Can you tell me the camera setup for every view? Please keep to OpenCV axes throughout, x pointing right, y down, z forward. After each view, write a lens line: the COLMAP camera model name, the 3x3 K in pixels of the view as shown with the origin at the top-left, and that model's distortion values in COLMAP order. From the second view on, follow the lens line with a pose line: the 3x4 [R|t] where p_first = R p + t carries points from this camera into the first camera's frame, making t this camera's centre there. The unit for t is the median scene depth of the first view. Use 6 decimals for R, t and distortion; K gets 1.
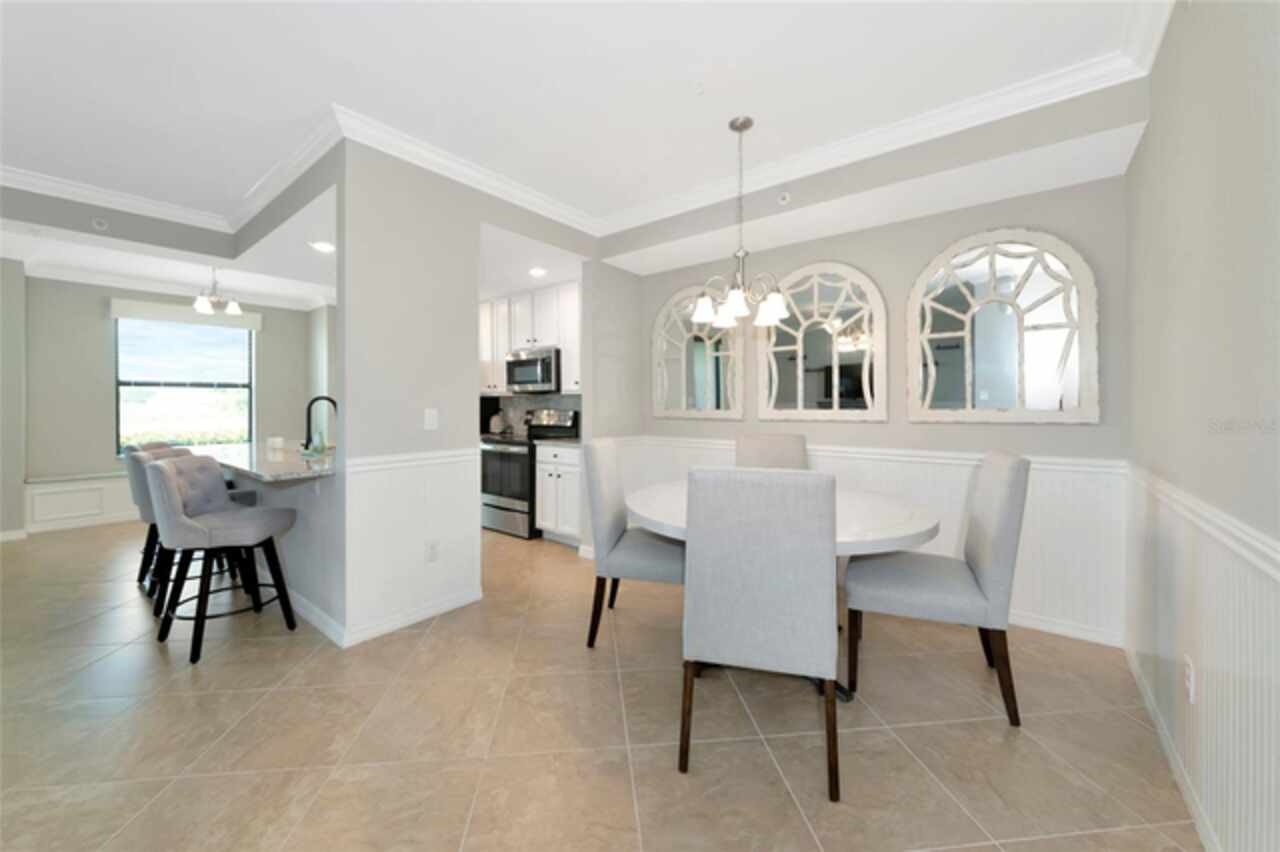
lens RADIAL K [[492.5, 0, 615.5], [0, 492.5, 406.9], [0, 0, 1]] dist [-0.010171, 0.000129]
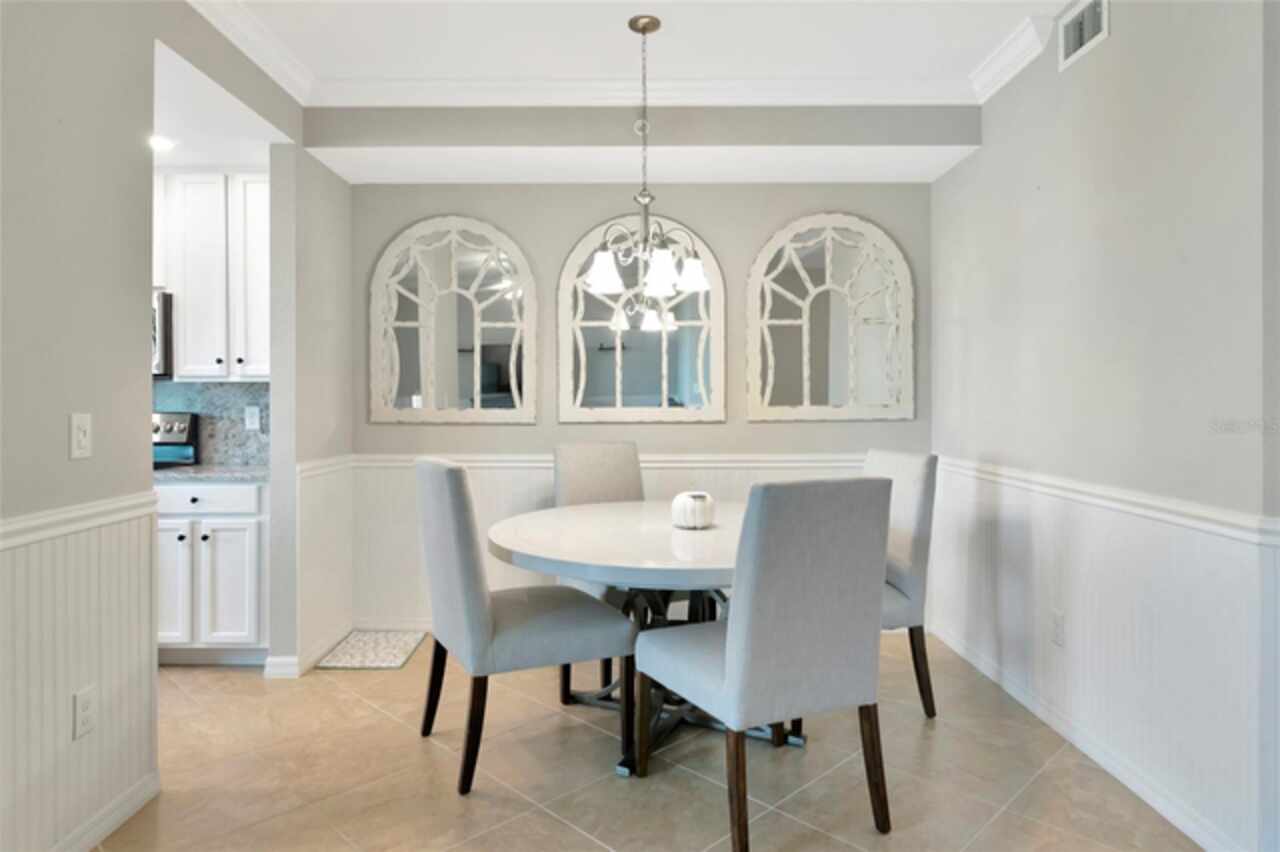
lens RADIAL K [[787.6, 0, 634.0], [0, 787.6, 402.0], [0, 0, 1]] dist [0.001035, -0.000920]
pose [[0.768258, -0.001698, 0.640138, -0.431317], [0.005680, 0.999975, -0.004164, 0.001709], [-0.640115, 0.006835, 0.768249, 0.081442]]
